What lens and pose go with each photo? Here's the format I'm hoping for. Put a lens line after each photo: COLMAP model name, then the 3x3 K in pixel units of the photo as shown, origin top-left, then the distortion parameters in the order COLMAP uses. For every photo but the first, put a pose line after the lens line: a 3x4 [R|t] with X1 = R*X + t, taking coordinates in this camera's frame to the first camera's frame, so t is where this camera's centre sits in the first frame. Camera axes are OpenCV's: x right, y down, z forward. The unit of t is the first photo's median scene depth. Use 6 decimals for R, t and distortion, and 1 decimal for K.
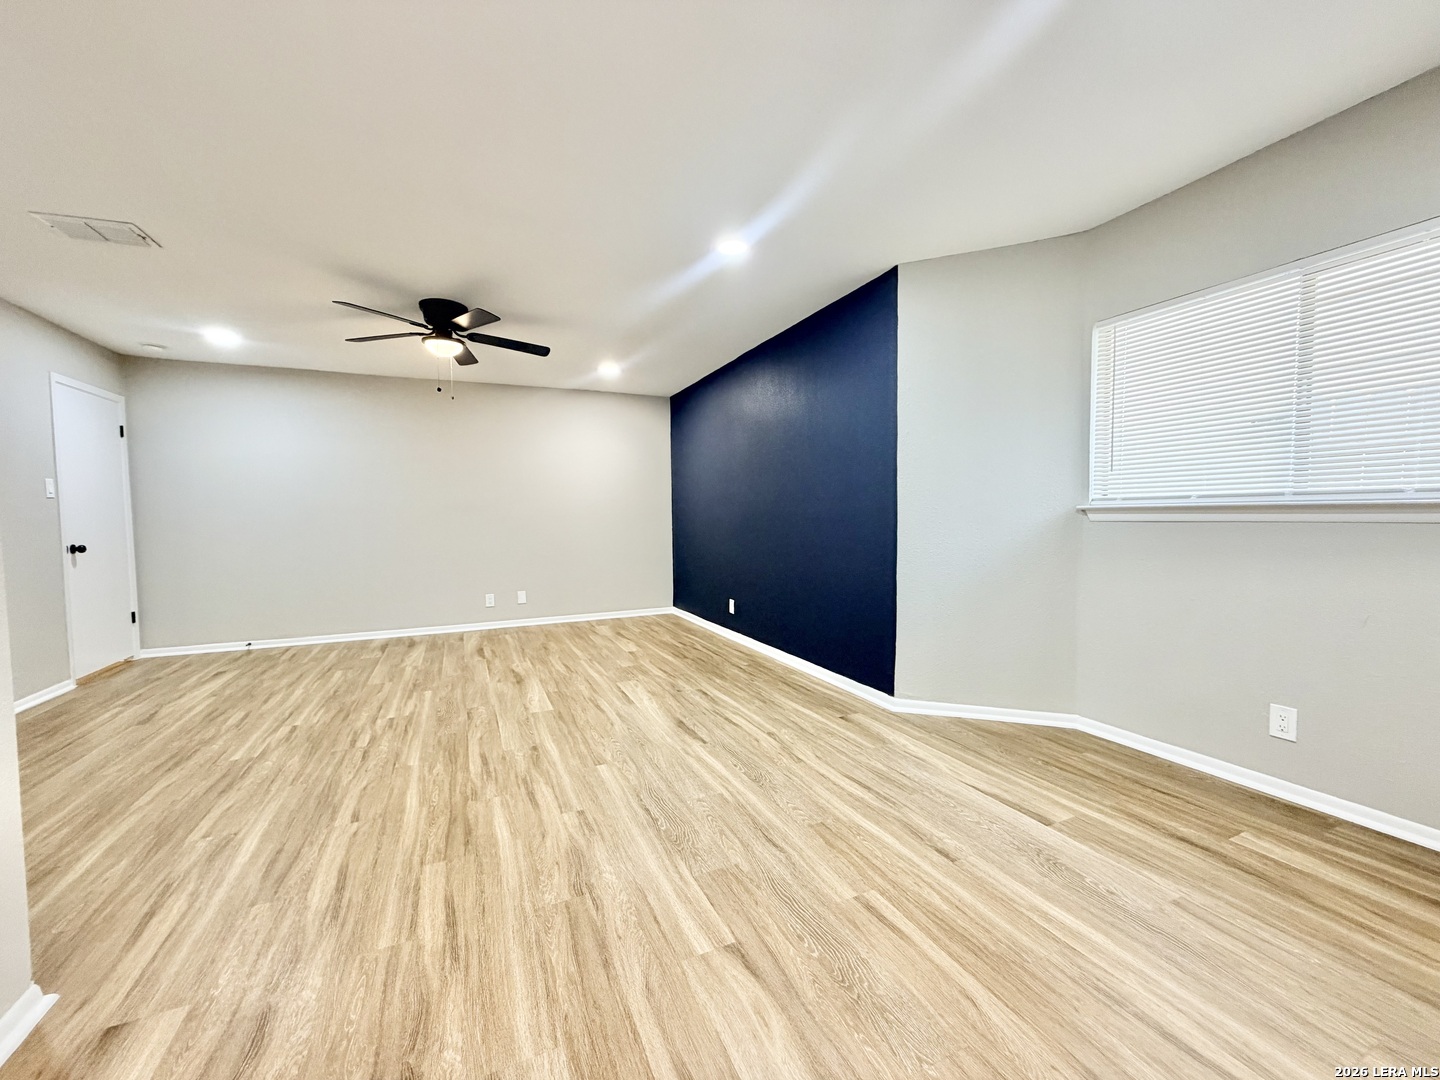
lens RADIAL K [[574.1, 0, 717.9], [0, 574.1, 542.8], [0, 0, 1]] dist [-0.000137, 0.000050]
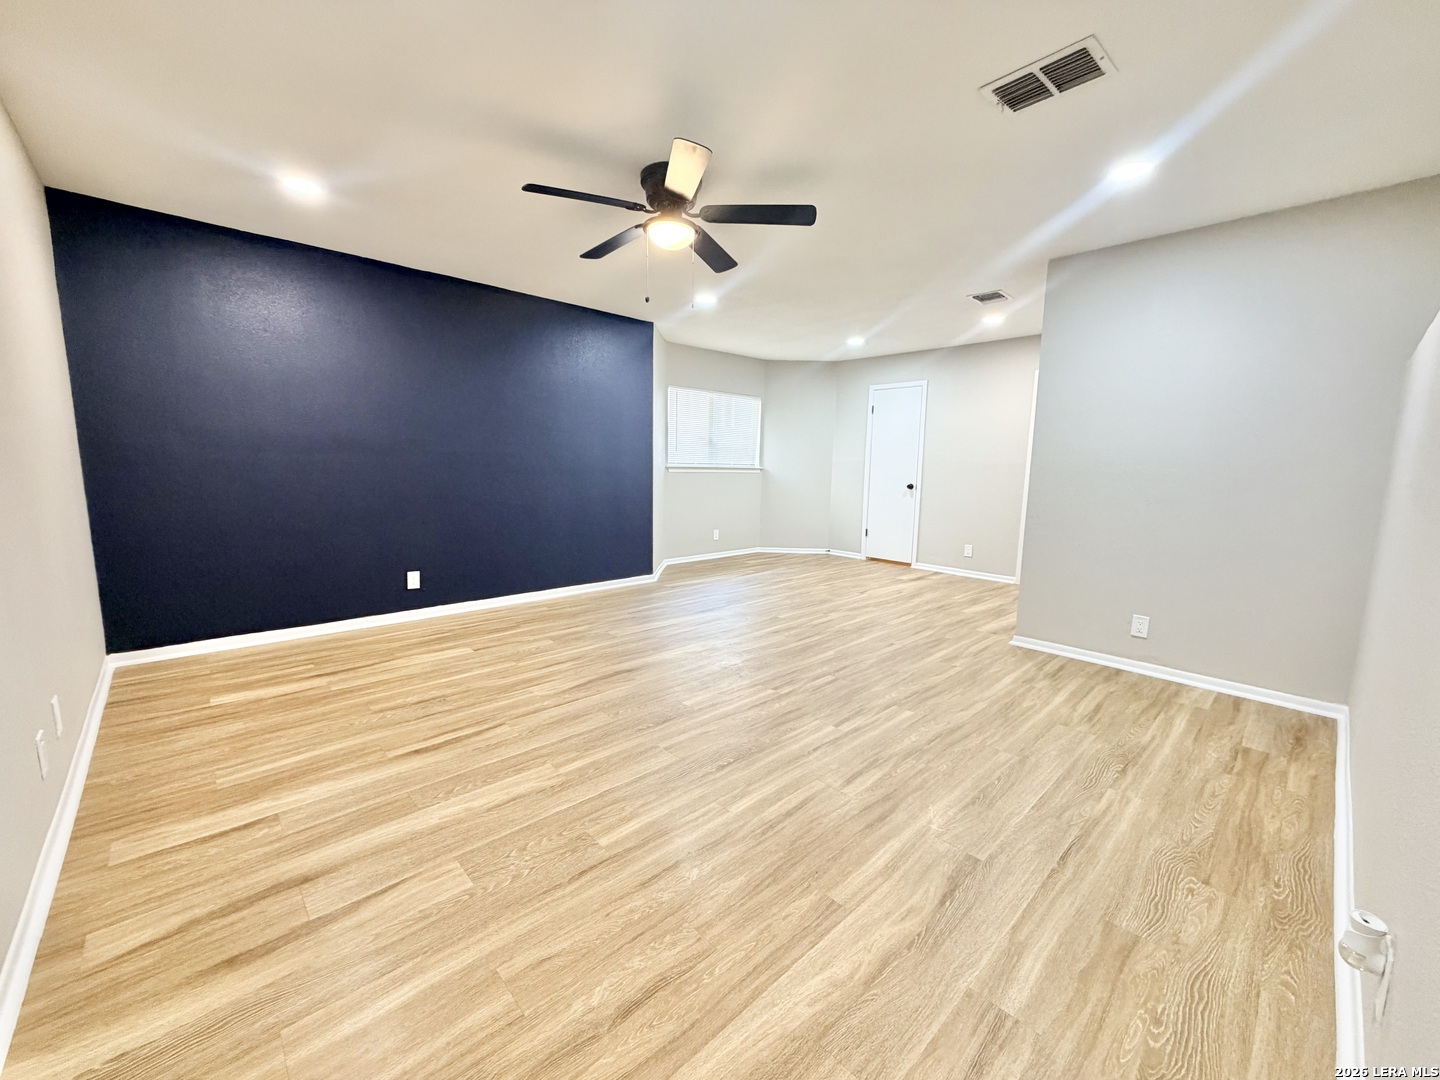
lens RADIAL K [[574.1, 0, 717.9], [0, 574.1, 542.8], [0, 0, 1]] dist [-0.000137, 0.000050]
pose [[-0.325487, -0.122954, 0.937518, -1.651152], [0.032204, 0.989493, 0.140950, -0.079126], [-0.944998, 0.076069, -0.318107, 1.623579]]
